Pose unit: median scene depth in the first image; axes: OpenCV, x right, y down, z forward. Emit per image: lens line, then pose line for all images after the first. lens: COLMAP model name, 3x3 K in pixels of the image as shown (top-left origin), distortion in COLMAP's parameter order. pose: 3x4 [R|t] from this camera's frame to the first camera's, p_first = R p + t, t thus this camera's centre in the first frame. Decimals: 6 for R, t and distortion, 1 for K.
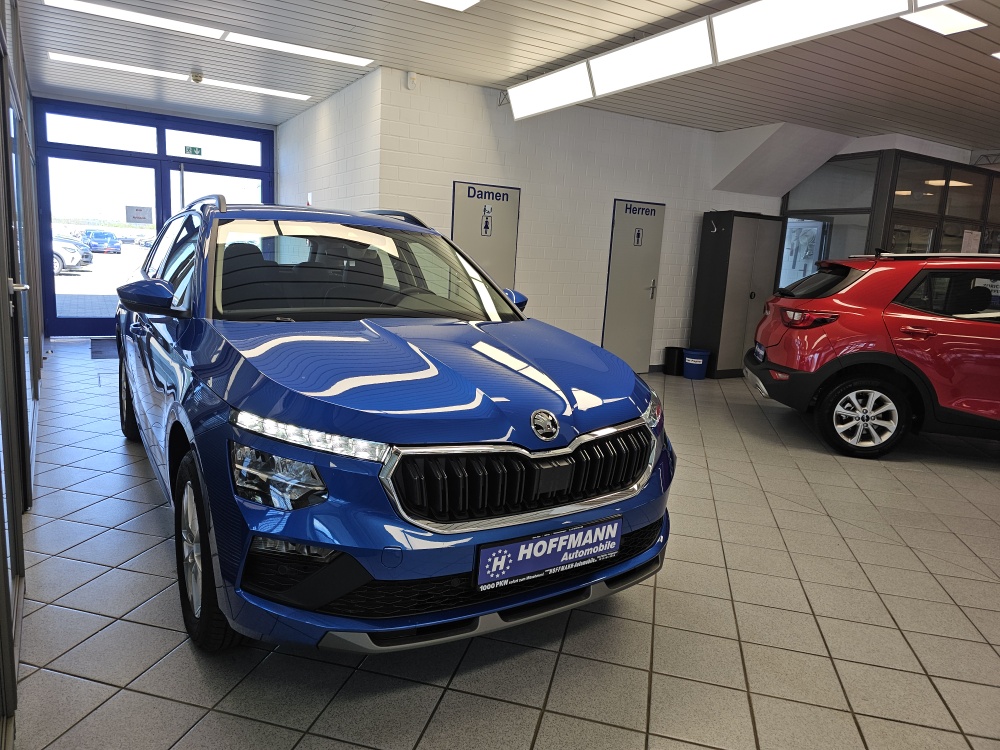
lens RADIAL K [[664.3, 0, 500.0], [0, 664.3, 375.0], [0, 0, 1]] dist [0.068720, -0.073563]
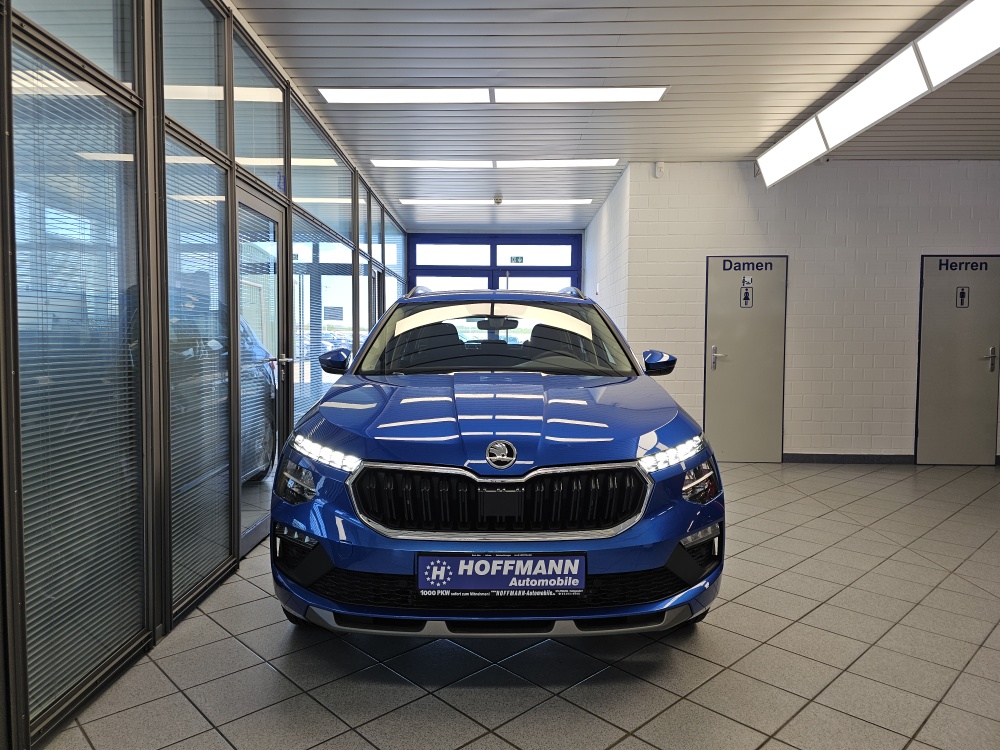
lens RADIAL K [[664.3, 0, 500.0], [0, 664.3, 375.0], [0, 0, 1]] dist [0.068720, -0.073563]
pose [[0.852615, -0.021080, -0.522115, 0.608145], [-0.050185, 0.991264, -0.121973, 0.075395], [0.520125, 0.130199, 0.844108, 0.055947]]
